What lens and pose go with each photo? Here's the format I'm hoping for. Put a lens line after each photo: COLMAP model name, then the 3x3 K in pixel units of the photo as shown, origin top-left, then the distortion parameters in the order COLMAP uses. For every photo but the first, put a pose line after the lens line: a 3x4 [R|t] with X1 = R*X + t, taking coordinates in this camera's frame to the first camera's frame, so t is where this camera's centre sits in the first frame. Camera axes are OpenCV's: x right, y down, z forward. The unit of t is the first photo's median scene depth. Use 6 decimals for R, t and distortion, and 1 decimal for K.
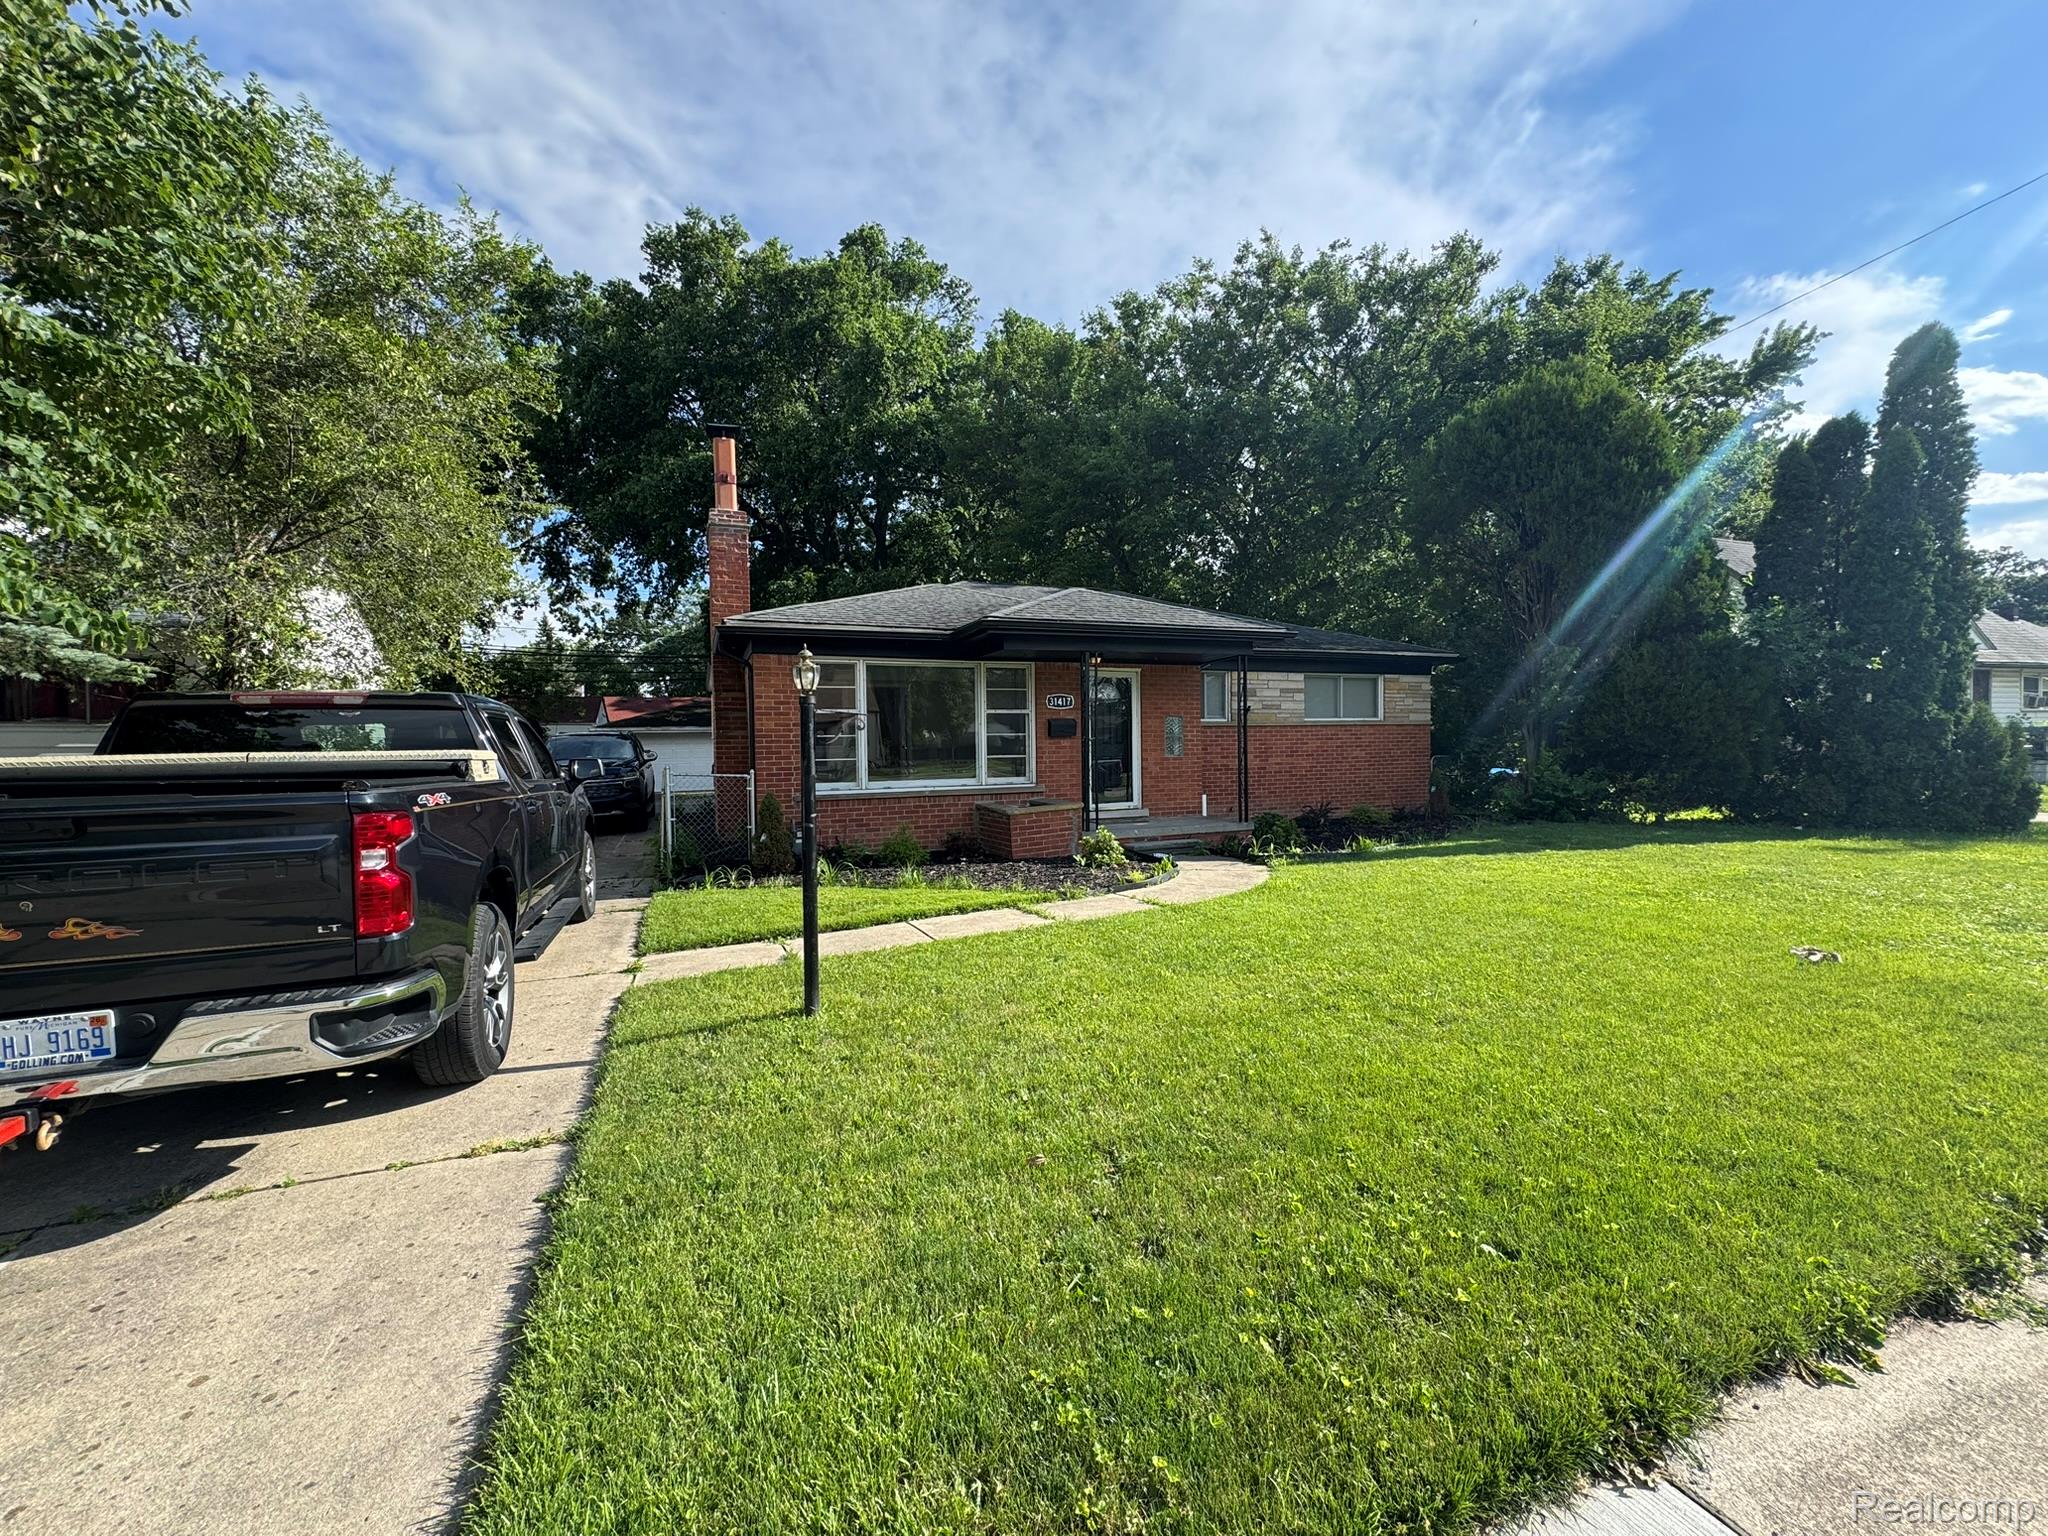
lens RADIAL K [[821.0, 0, 1024.5], [0, 821.0, 767.7], [0, 0, 1]] dist [-0.000620, 0.000031]
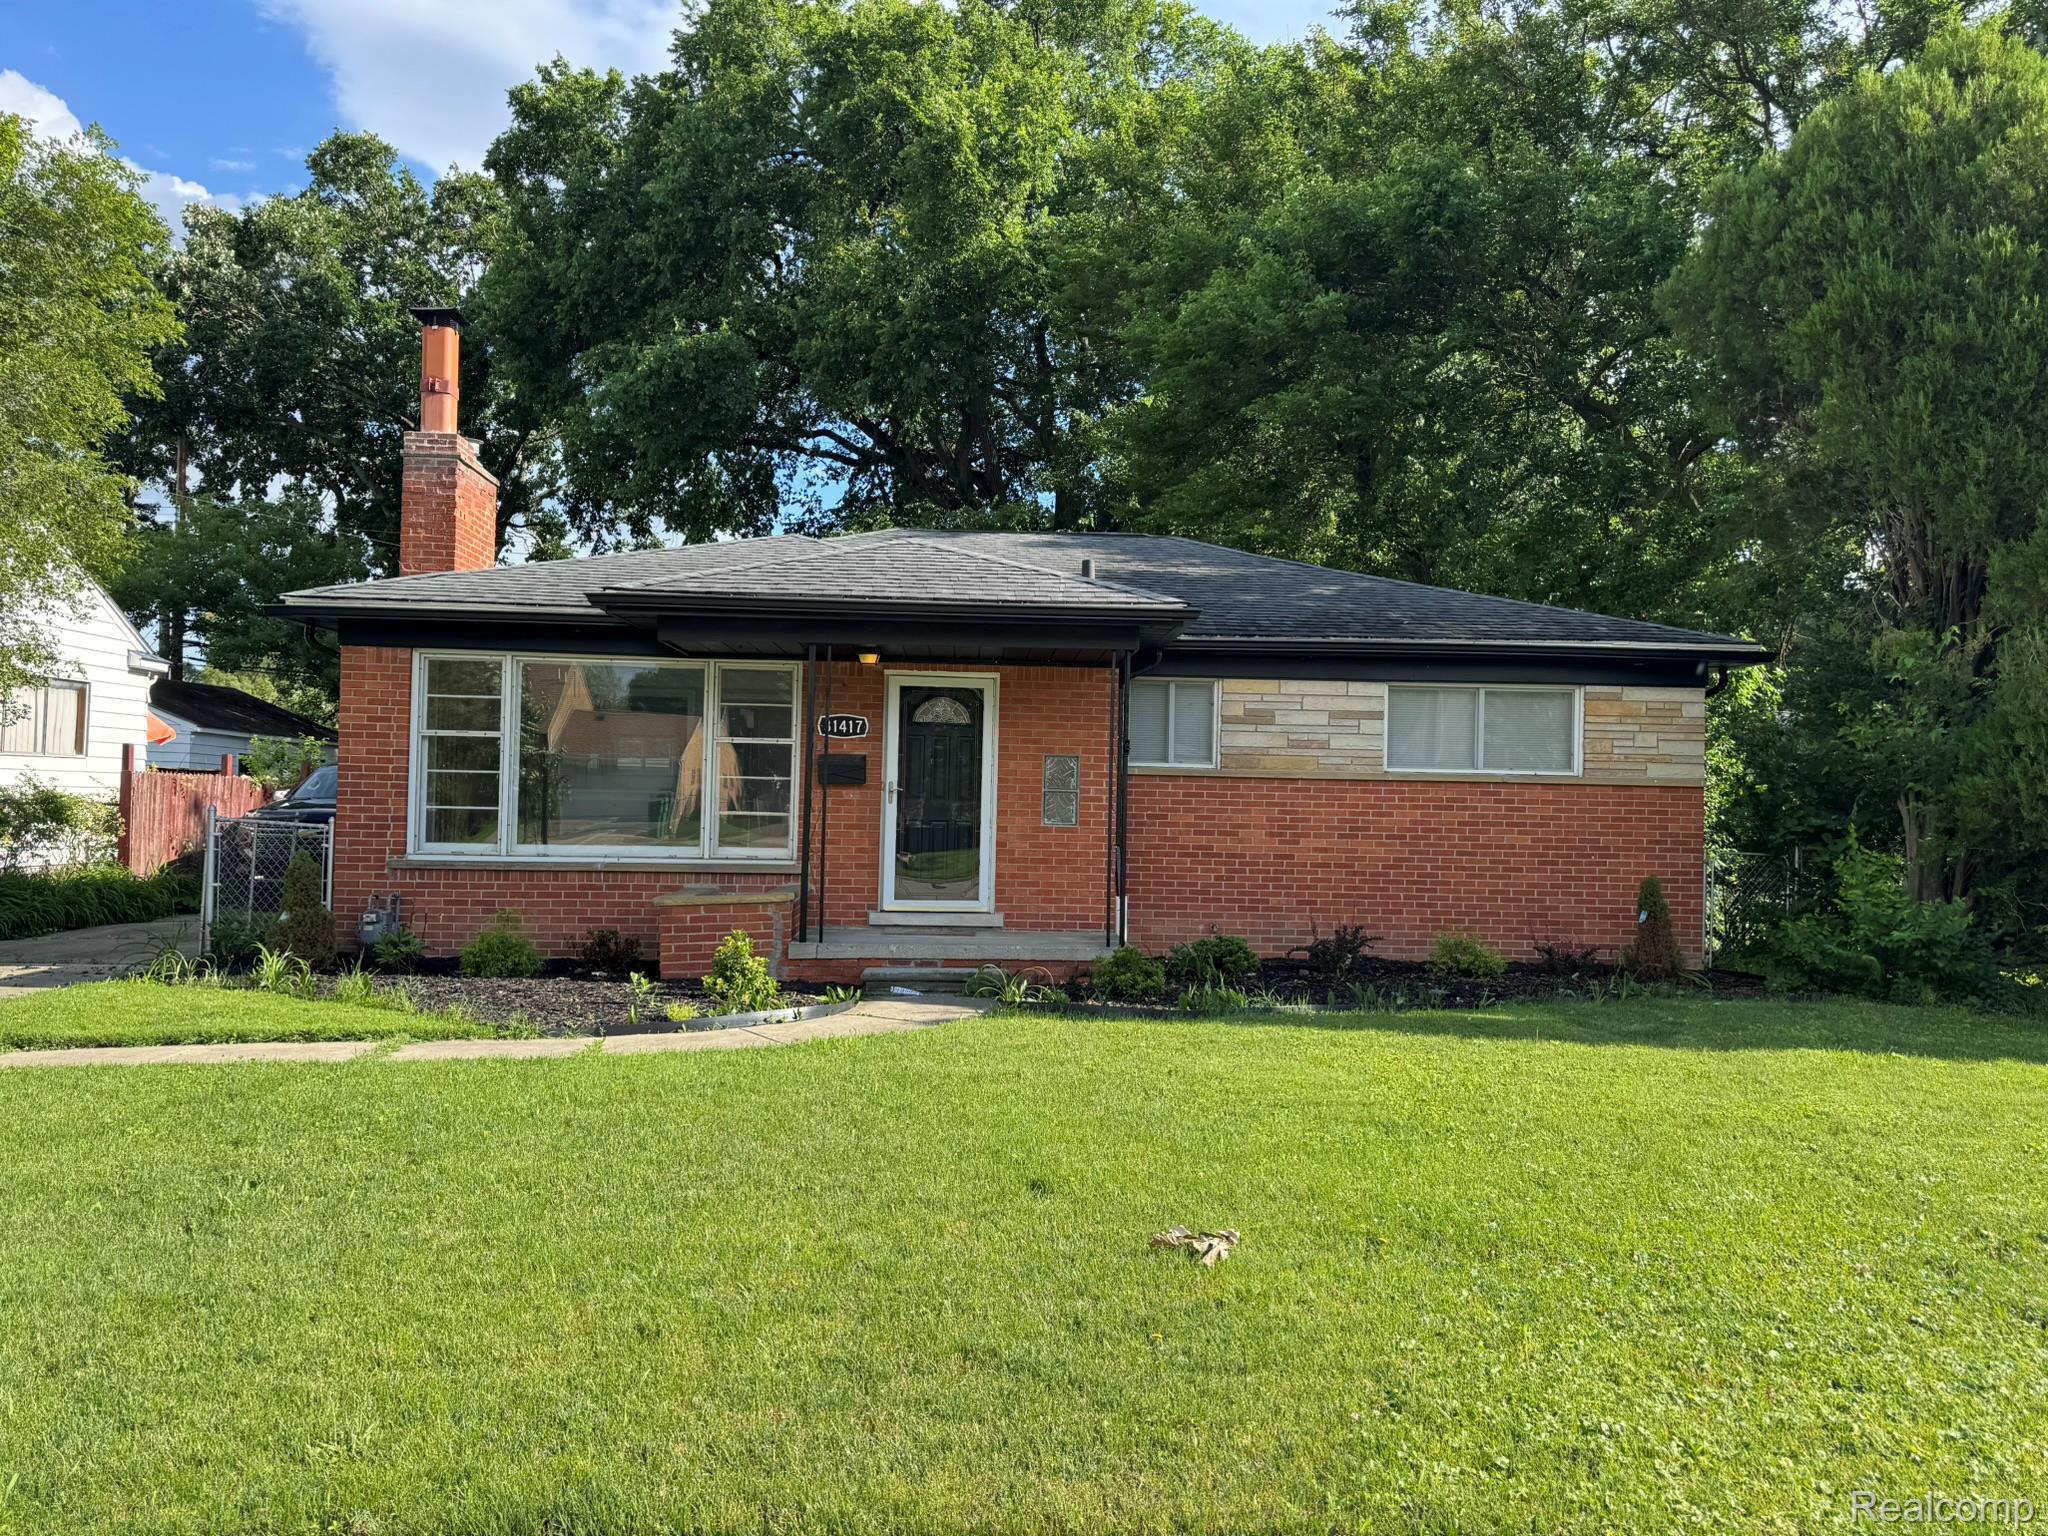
lens RADIAL K [[1419.8, 0, 1024.6], [0, 1419.8, 765.8], [0, 0, 1]] dist [0.038152, -0.000956]
pose [[0.944210, 0.030690, -0.327911, 0.486524], [-0.045479, 0.998260, -0.037526, -0.017773], [0.326189, 0.050345, 0.943963, 0.060117]]
